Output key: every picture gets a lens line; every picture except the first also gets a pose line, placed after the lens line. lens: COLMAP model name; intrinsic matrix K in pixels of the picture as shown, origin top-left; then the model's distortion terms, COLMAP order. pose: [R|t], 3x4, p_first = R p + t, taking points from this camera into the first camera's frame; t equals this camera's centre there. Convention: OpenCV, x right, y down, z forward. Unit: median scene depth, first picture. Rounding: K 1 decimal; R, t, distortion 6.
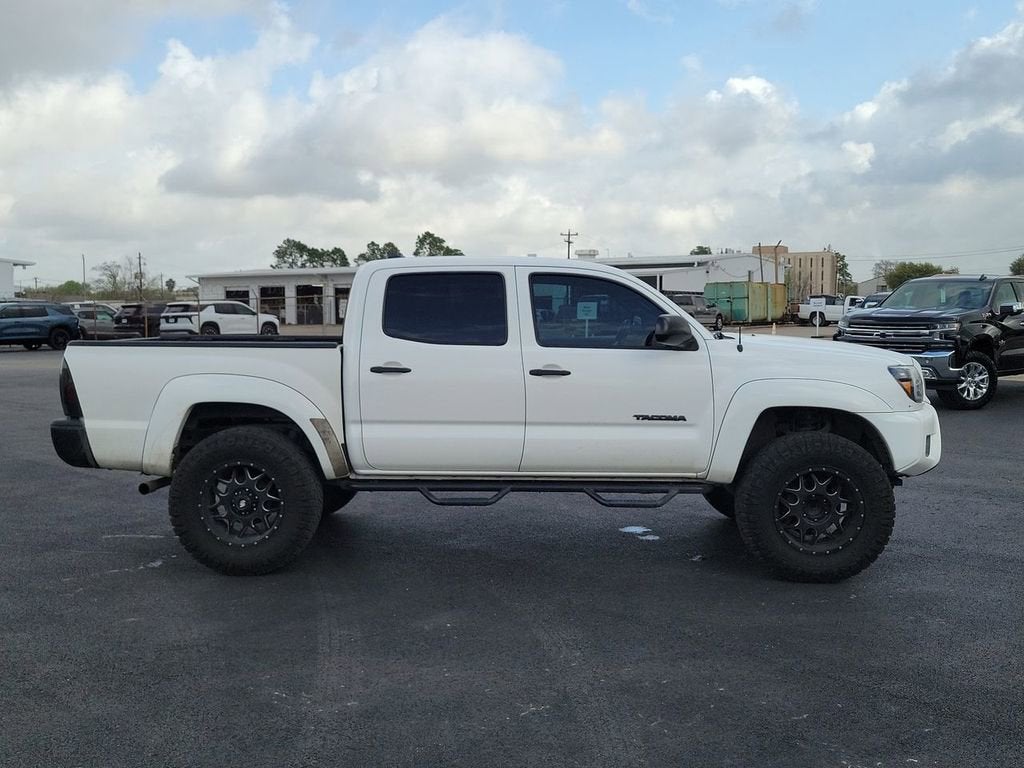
lens RADIAL K [[1043.9, 0, 508.8], [0, 1043.9, 390.0], [0, 0, 1]] dist [0.037491, 0.004647]
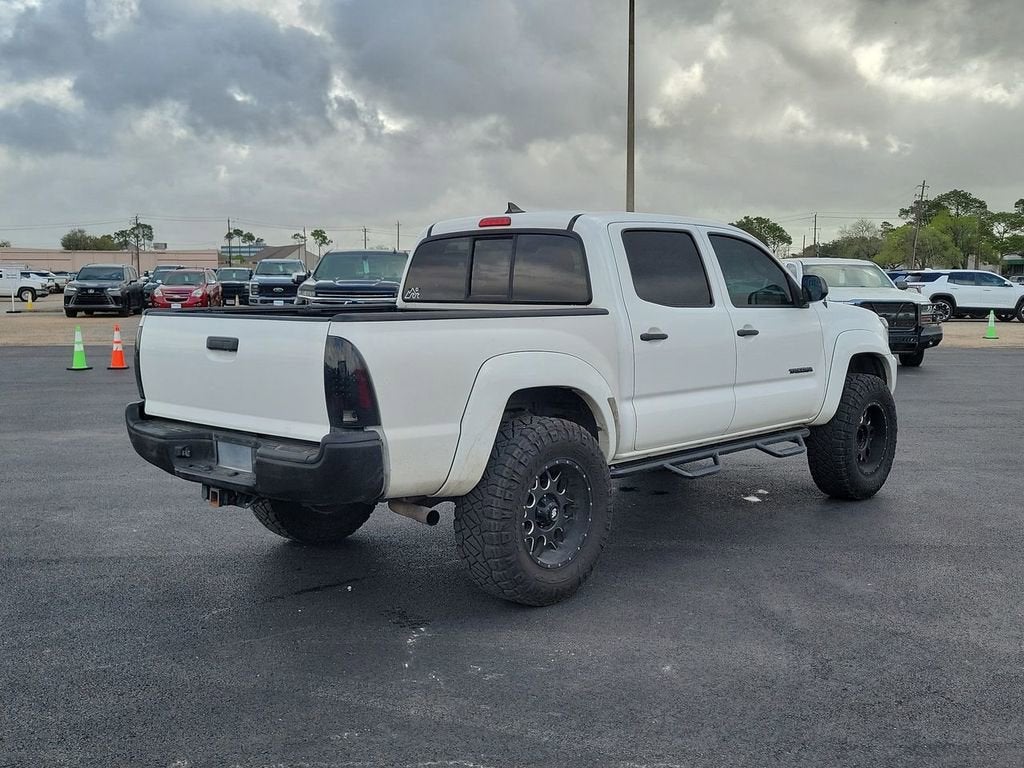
lens RADIAL K [[1045.4, 0, 508.2], [0, 1045.4, 383.2], [0, 0, 1]] dist [0.035371, 0.012278]
pose [[0.668354, -0.074059, 0.740147, -0.900615], [0.061036, 0.997136, 0.044657, -0.028504], [-0.741335, 0.015329, 0.670960, 0.514312]]
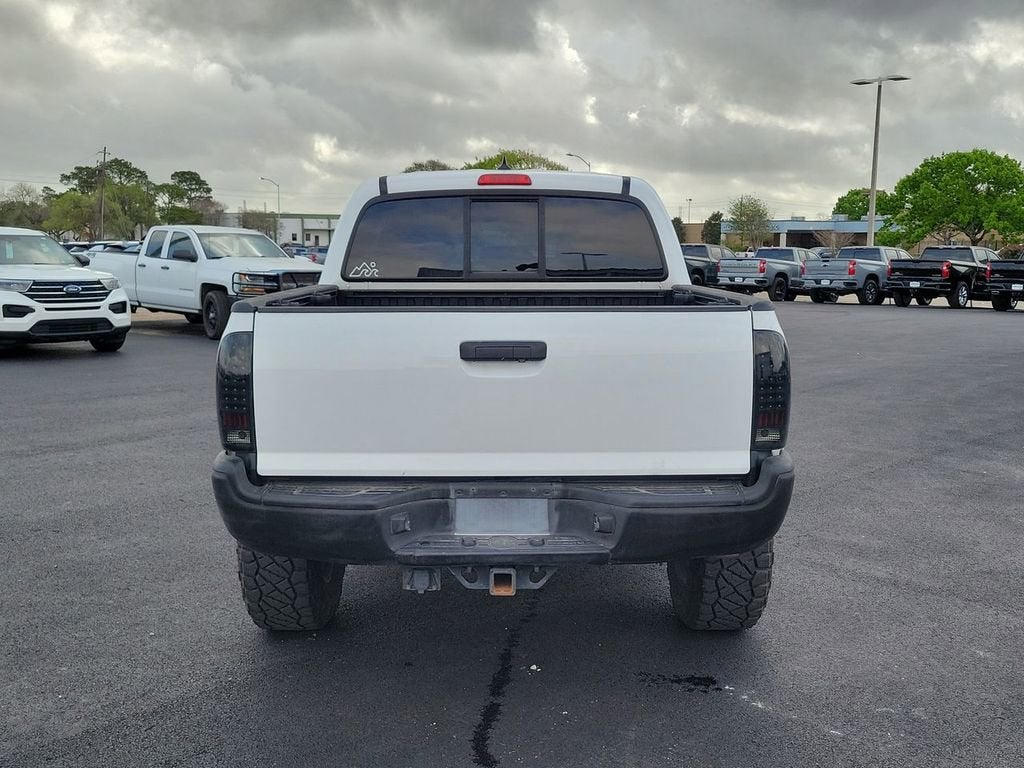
lens RADIAL K [[1050.2, 0, 514.5], [0, 1050.2, 385.5], [0, 0, 1]] dist [0.034373, 0.016164]
pose [[-0.022126, -0.129816, 0.991291, -0.974666], [0.079371, 0.988176, 0.131179, -0.083455], [-0.996600, 0.081582, -0.011561, 1.160792]]
